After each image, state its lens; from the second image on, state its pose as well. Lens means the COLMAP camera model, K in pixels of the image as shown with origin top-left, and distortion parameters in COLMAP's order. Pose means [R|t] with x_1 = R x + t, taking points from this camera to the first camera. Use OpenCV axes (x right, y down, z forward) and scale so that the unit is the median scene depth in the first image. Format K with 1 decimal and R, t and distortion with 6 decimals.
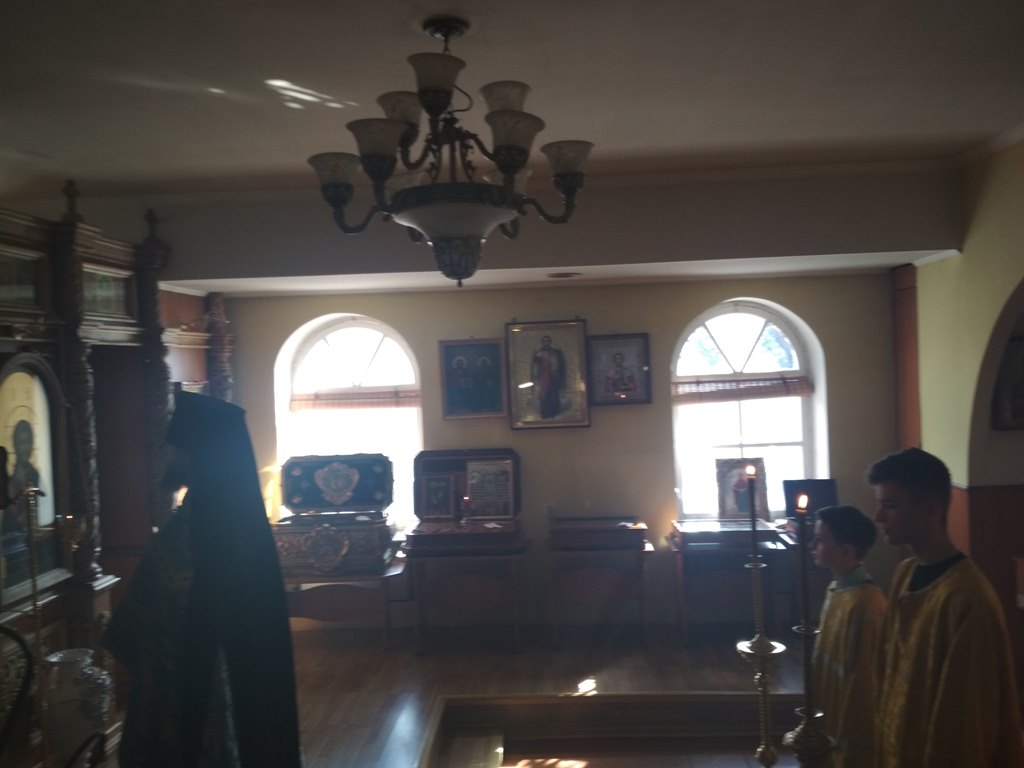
lens RADIAL K [[927.1, 0, 514.3], [0, 927.1, 388.0], [0, 0, 1]] dist [0.138865, -0.257681]
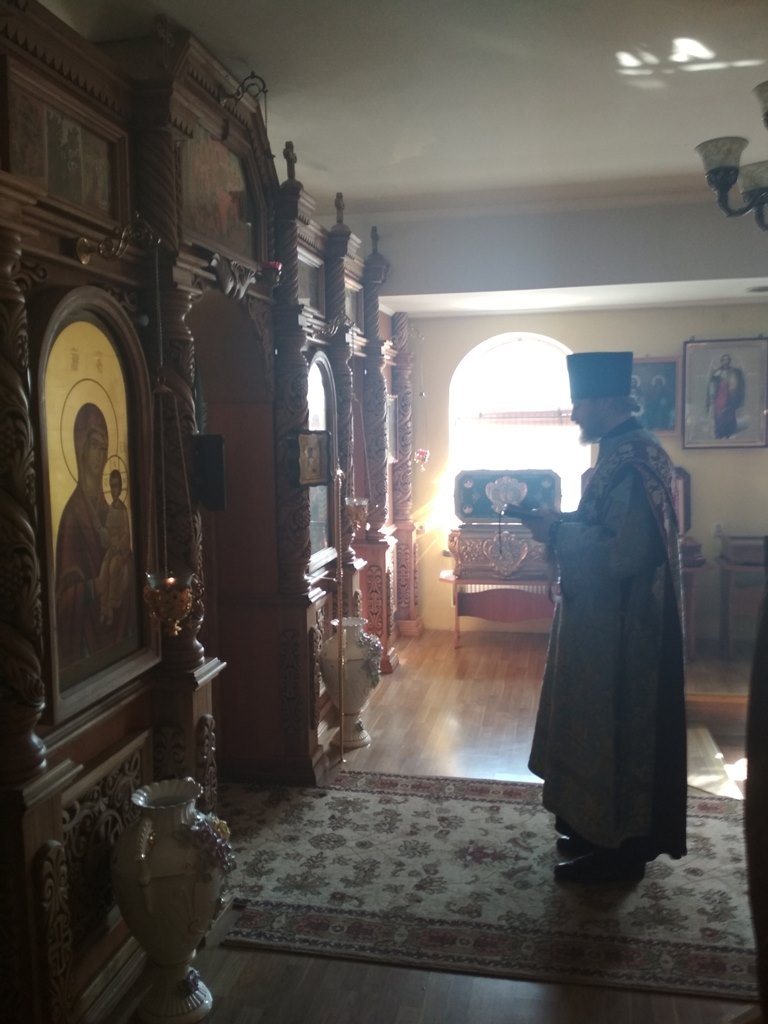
lens RADIAL K [[915.5, 0, 384.0], [0, 915.5, 512.0], [0, 0, 1]] dist [0.186954, -0.355376]
pose [[0.989779, 0.035027, -0.138240, -0.185427], [-0.023844, 0.996369, 0.081739, 0.038835], [0.140601, -0.077607, 0.987020, -0.050772]]
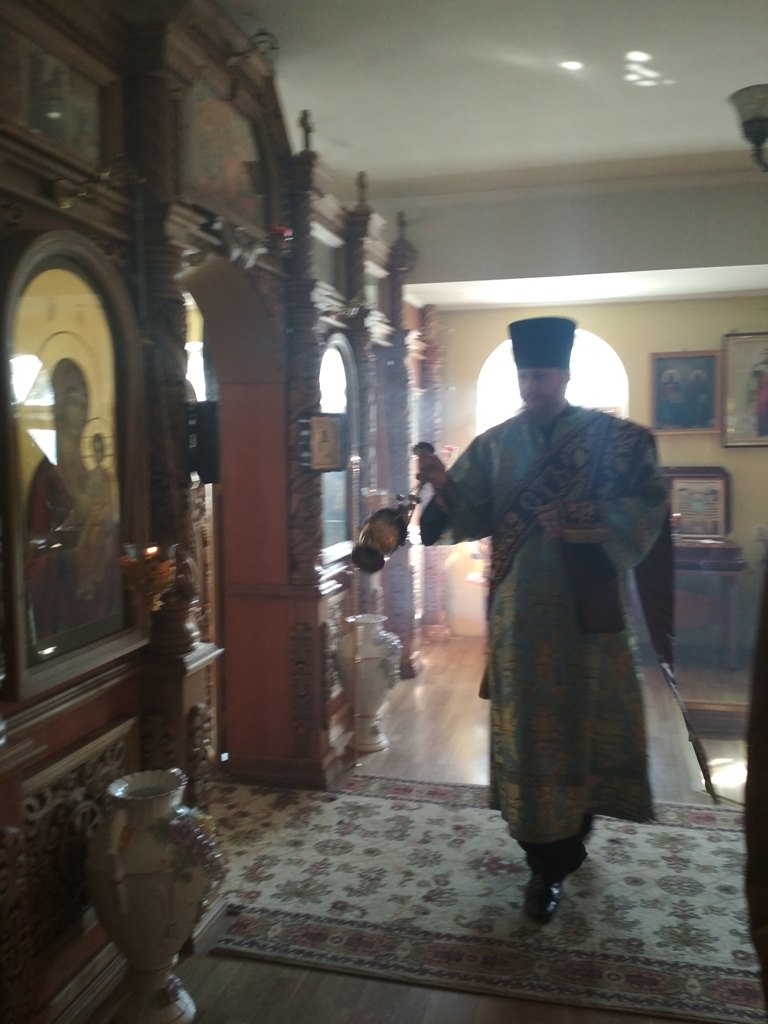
lens RADIAL K [[927.1, 0, 381.8], [0, 927.1, 493.4], [0, 0, 1]] dist [0.138865, -0.257681]
pose [[0.982550, 0.043969, -0.180728, -0.175656], [-0.035059, 0.998021, 0.052199, 0.055083], [0.182666, -0.044952, 0.982147, -0.024449]]
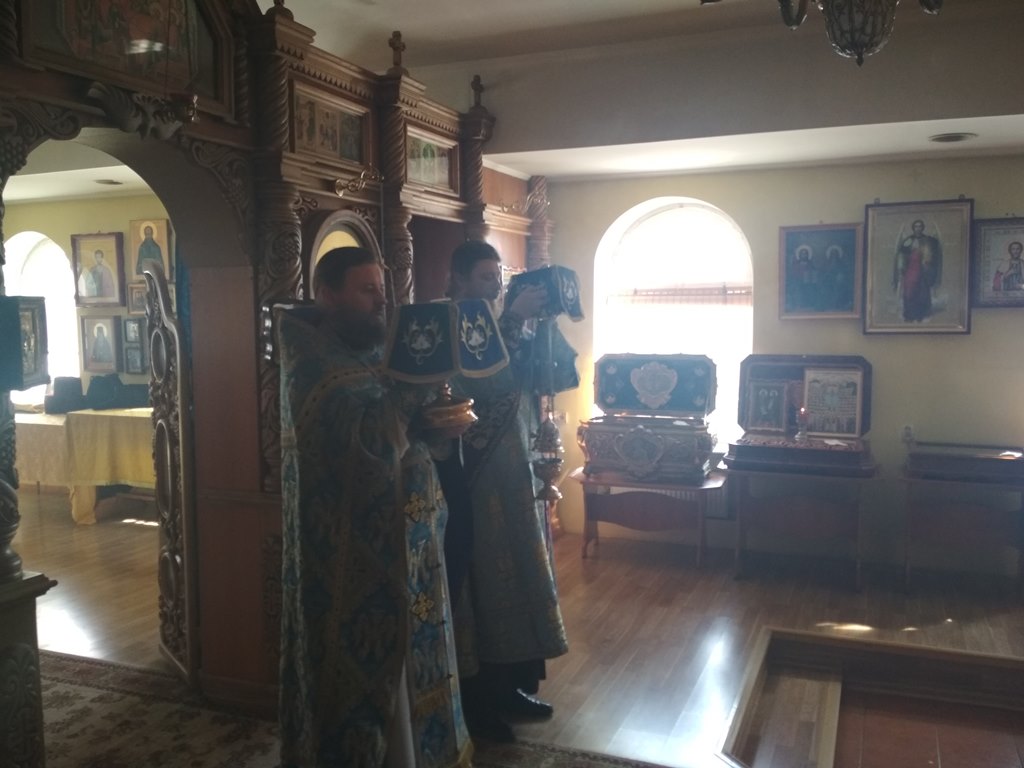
lens RADIAL K [[915.5, 0, 519.8], [0, 915.5, 386.3], [0, 0, 1]] dist [0.186954, -0.355376]
pose [[0.946465, 0.059886, -0.317202, -0.027468], [-0.037204, 0.996330, 0.077093, 0.039226], [0.320655, -0.061165, 0.945219, 0.100144]]
